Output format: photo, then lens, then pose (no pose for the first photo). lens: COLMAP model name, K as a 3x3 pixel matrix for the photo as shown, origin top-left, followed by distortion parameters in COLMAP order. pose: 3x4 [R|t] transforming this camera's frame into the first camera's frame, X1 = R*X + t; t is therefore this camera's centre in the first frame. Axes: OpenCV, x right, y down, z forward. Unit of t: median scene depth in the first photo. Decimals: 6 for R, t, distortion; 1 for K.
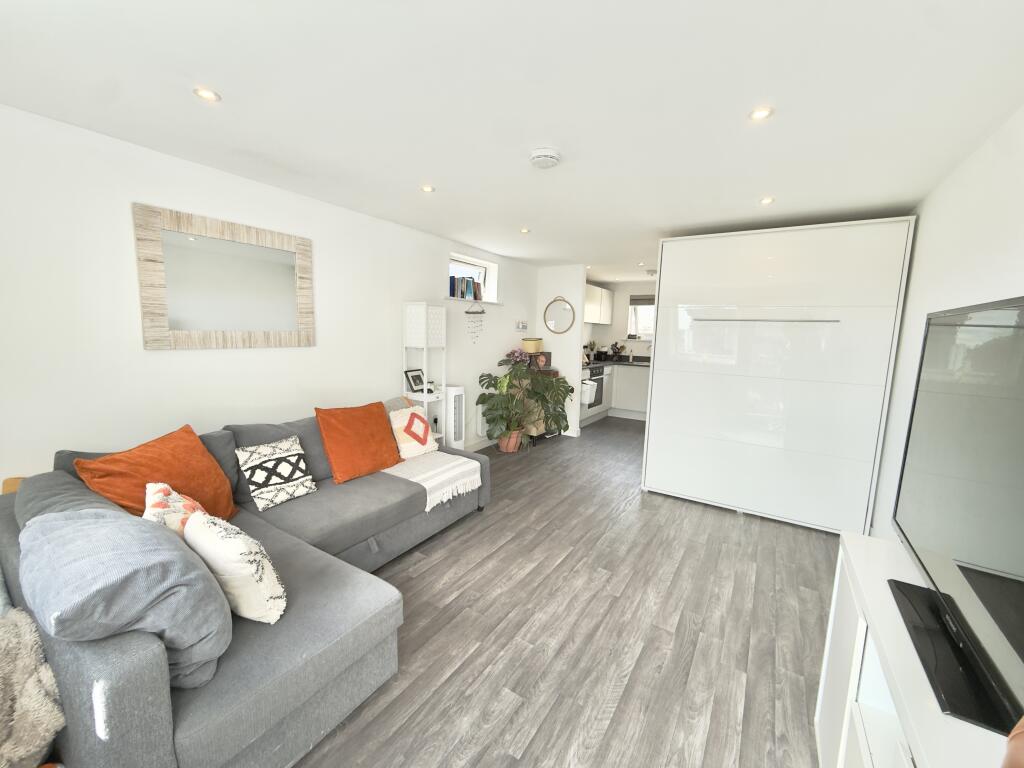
lens RADIAL K [[408.9, 0, 512.2], [0, 408.9, 383.9], [0, 0, 1]] dist [0.000391, -0.000279]
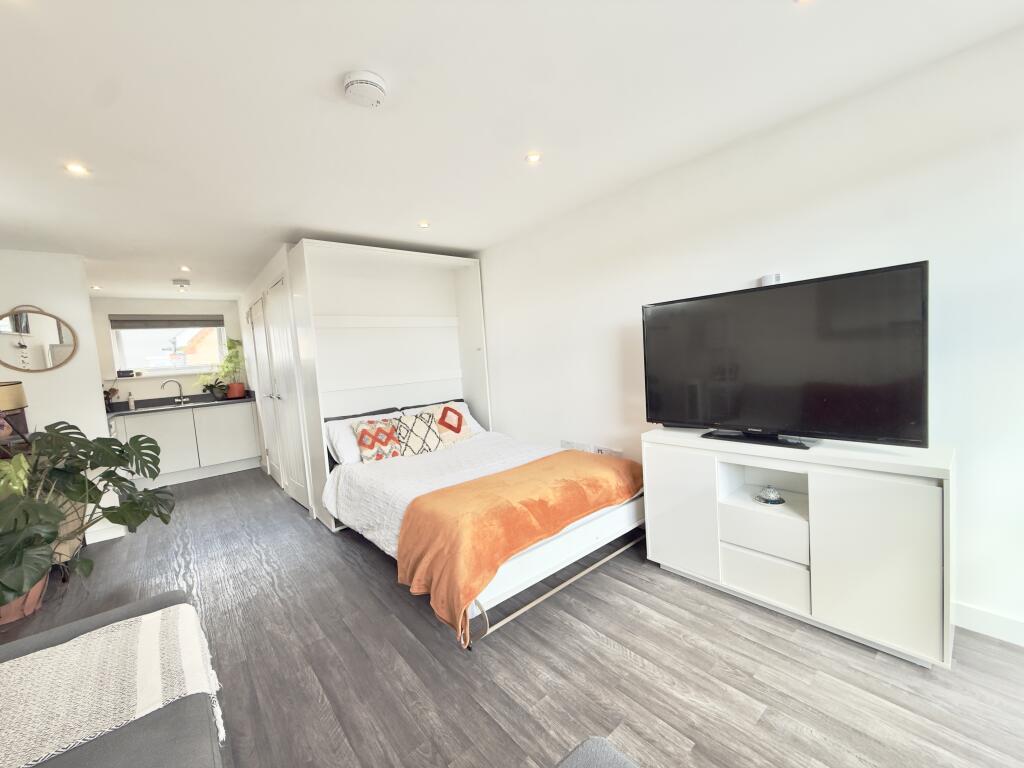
lens RADIAL K [[408.9, 0, 512.8], [0, 408.9, 379.2], [0, 0, 1]] dist [0.000391, -0.000279]
pose [[0.296218, -0.111718, 0.948564, -0.594119], [0.203531, 0.977708, 0.051592, -0.031152], [-0.933183, 0.177779, 0.312353, 0.611959]]
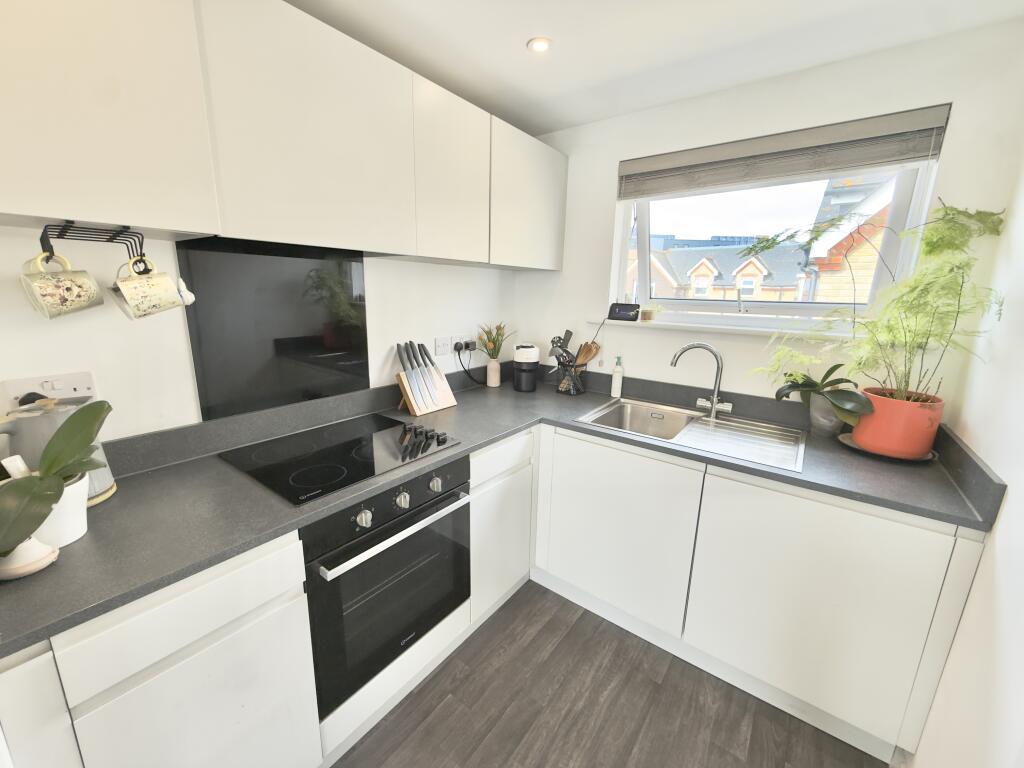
lens RADIAL K [[408.9, 0, 505.1], [0, 408.9, 387.1], [0, 0, 1]] dist [0.000391, -0.000279]
pose [[0.997355, 0.008325, -0.072207, 0.806680], [-0.000855, 0.994695, 0.102866, -0.320710], [0.072681, -0.102532, 0.992071, 2.442867]]
